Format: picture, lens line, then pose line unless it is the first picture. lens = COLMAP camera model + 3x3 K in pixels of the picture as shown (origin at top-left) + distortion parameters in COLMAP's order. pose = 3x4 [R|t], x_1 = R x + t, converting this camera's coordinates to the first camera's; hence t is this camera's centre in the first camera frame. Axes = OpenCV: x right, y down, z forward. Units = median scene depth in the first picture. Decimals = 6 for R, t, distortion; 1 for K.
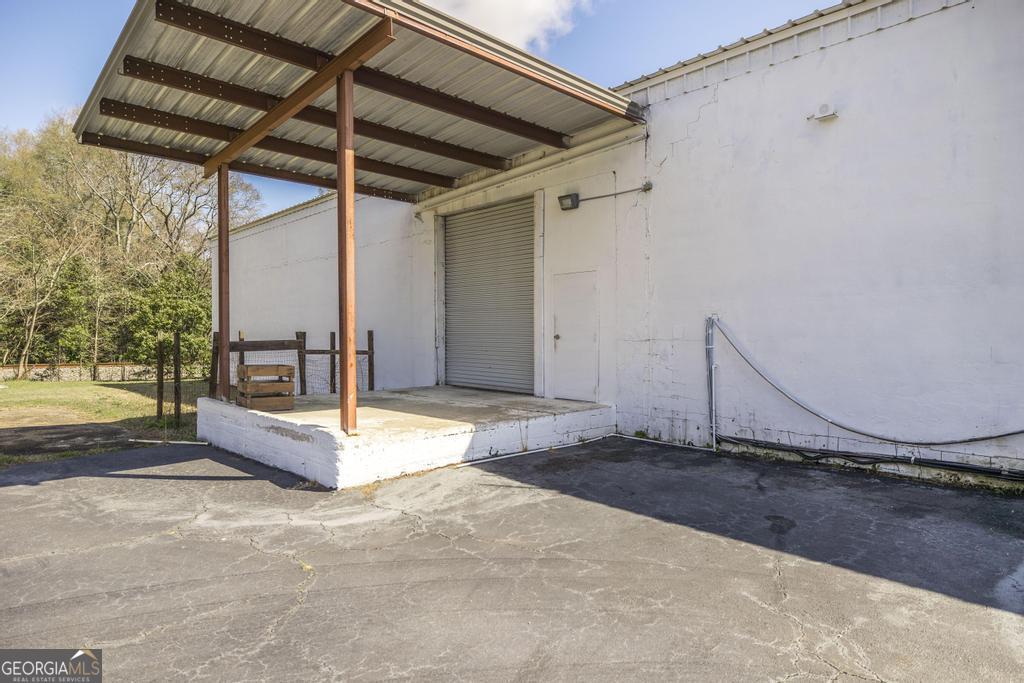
lens RADIAL K [[598.4, 0, 512.0], [0, 598.4, 341.5], [0, 0, 1]] dist [-0.003315, 0.001405]
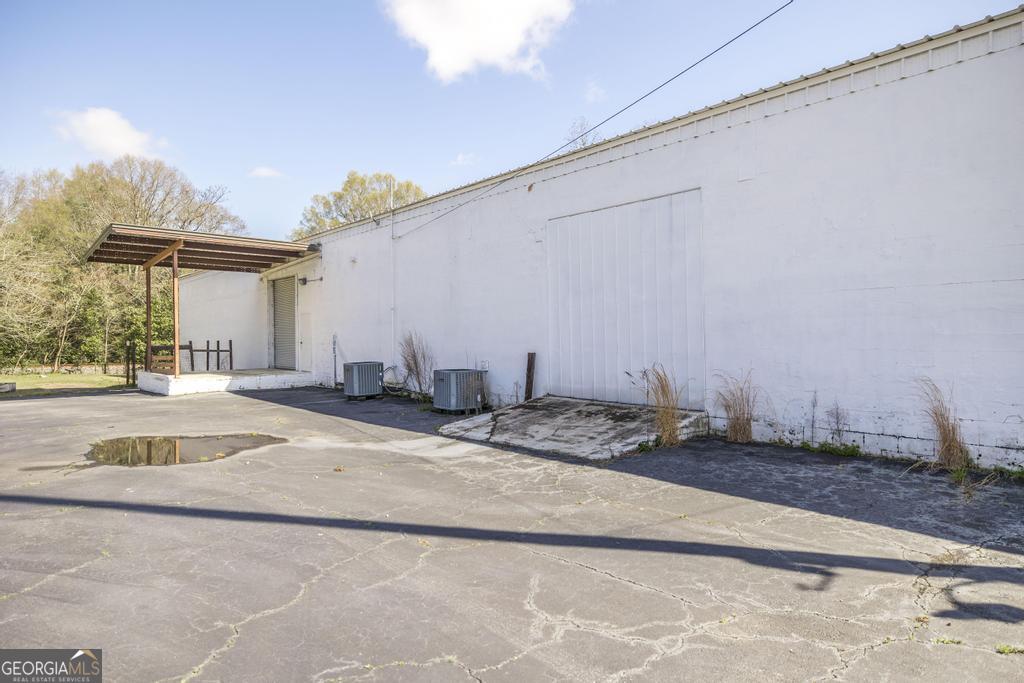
lens RADIAL K [[615.6, 0, 512.0], [0, 615.6, 341.5], [0, 0, 1]] dist [-0.001205, -0.000836]
pose [[0.999119, -0.005531, -0.041608, 0.724352], [0.005205, 0.999955, -0.007953, 0.007156], [0.041650, 0.007730, 0.999102, -0.930294]]
